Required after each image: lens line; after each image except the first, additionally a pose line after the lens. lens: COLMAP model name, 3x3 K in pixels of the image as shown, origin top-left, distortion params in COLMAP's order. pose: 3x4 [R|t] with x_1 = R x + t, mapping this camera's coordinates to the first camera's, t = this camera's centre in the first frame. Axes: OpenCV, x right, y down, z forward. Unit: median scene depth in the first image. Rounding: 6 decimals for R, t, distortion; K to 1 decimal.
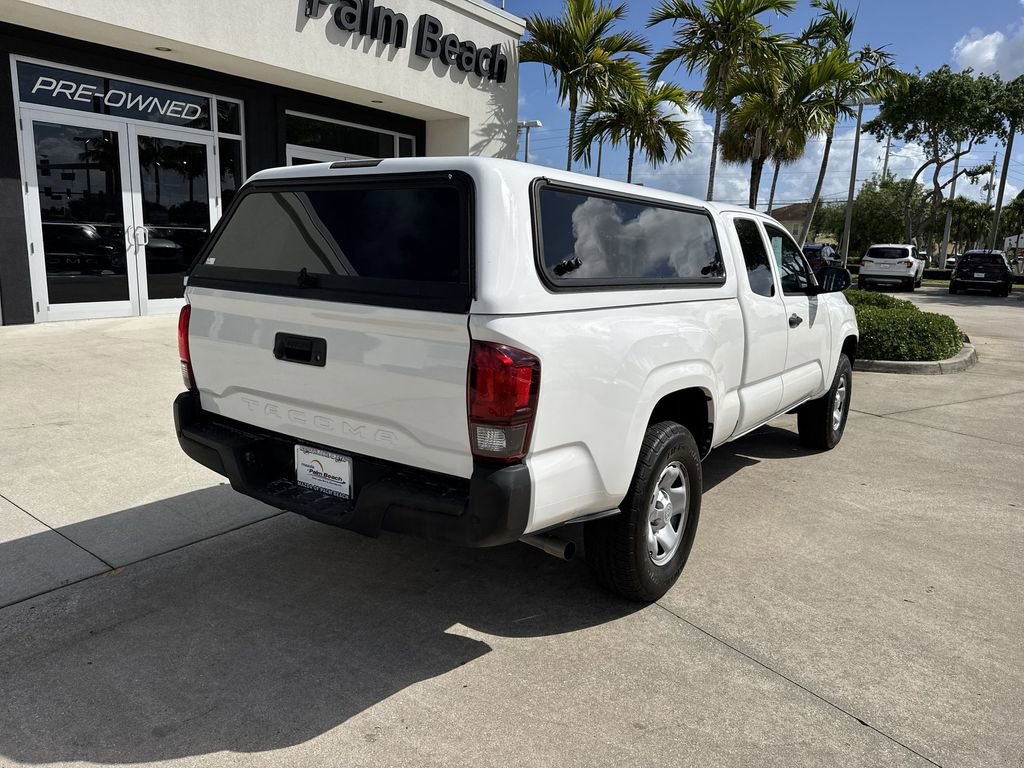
lens RADIAL K [[721.2, 0, 510.5], [0, 721.2, 382.5], [0, 0, 1]] dist [0.031655, -0.043178]
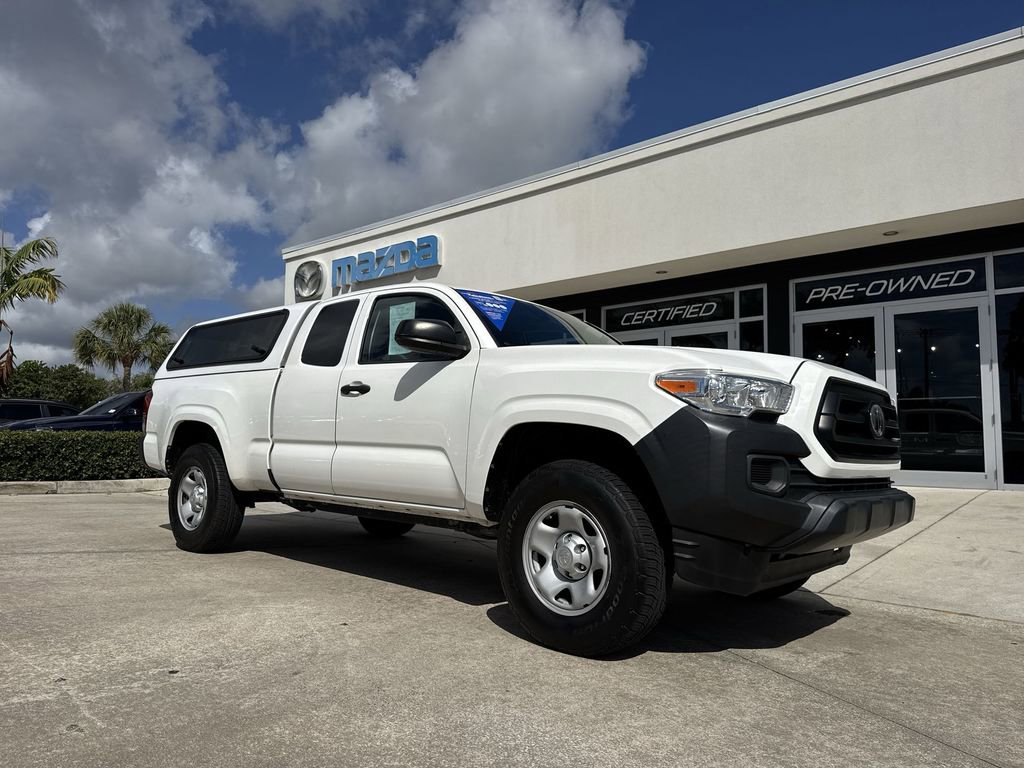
lens RADIAL K [[721.2, 0, 504.5], [0, 721.2, 385.2], [0, 0, 1]] dist [0.031655, -0.043178]
pose [[-0.112817, -0.121923, -0.986107, 0.639091], [-0.207307, 0.973490, -0.096646, -0.021190], [0.971749, 0.193523, -0.135102, 0.662124]]
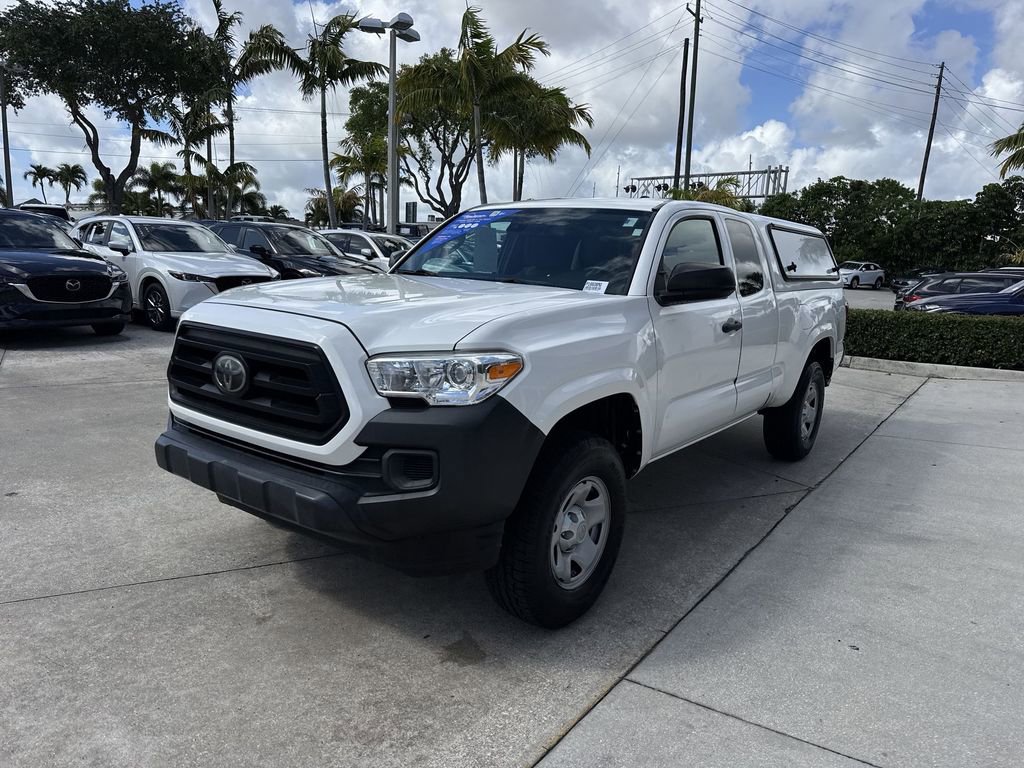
lens RADIAL K [[721.2, 0, 507.6], [0, 721.2, 390.2], [0, 0, 1]] dist [0.031655, -0.043178]
pose [[-0.996646, -0.081688, 0.004894, 0.163741], [-0.074720, 0.932763, 0.352662, -0.179118], [-0.033373, 0.351113, -0.935738, 1.059895]]
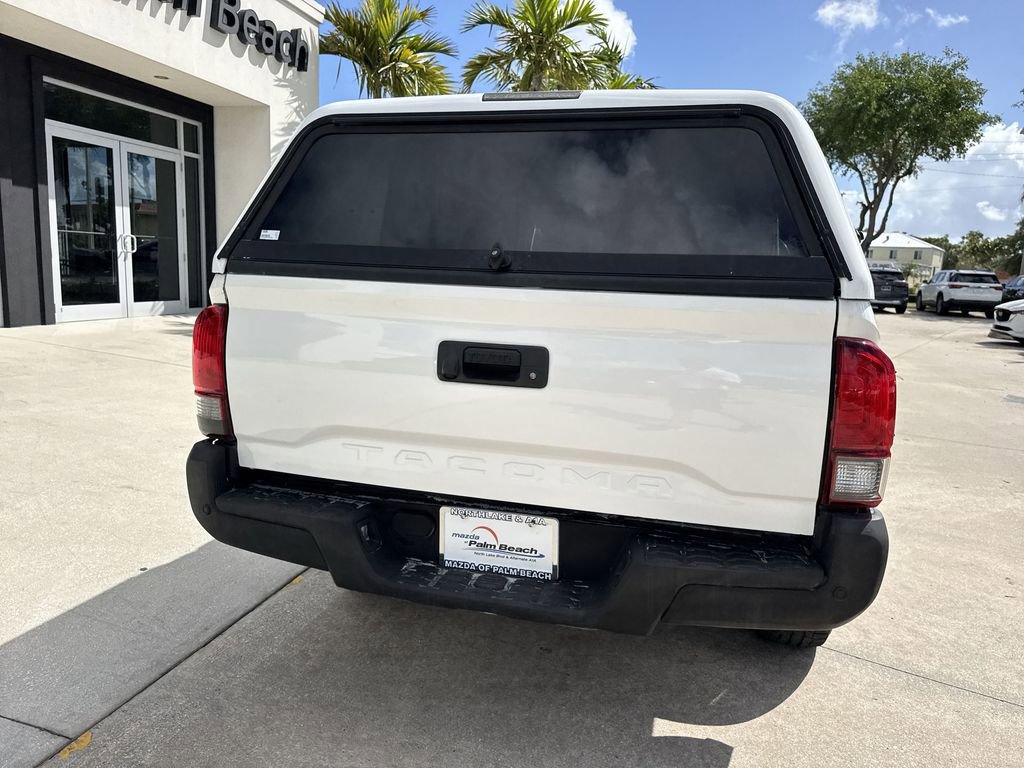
lens RADIAL K [[721.2, 0, 520.6], [0, 721.2, 383.2], [0, 0, 1]] dist [0.031655, -0.043178]
pose [[0.936003, -0.048418, 0.348647, -0.146008], [0.054626, 0.998475, -0.007992, -0.006319], [-0.347728, 0.026526, 0.937220, 0.108551]]
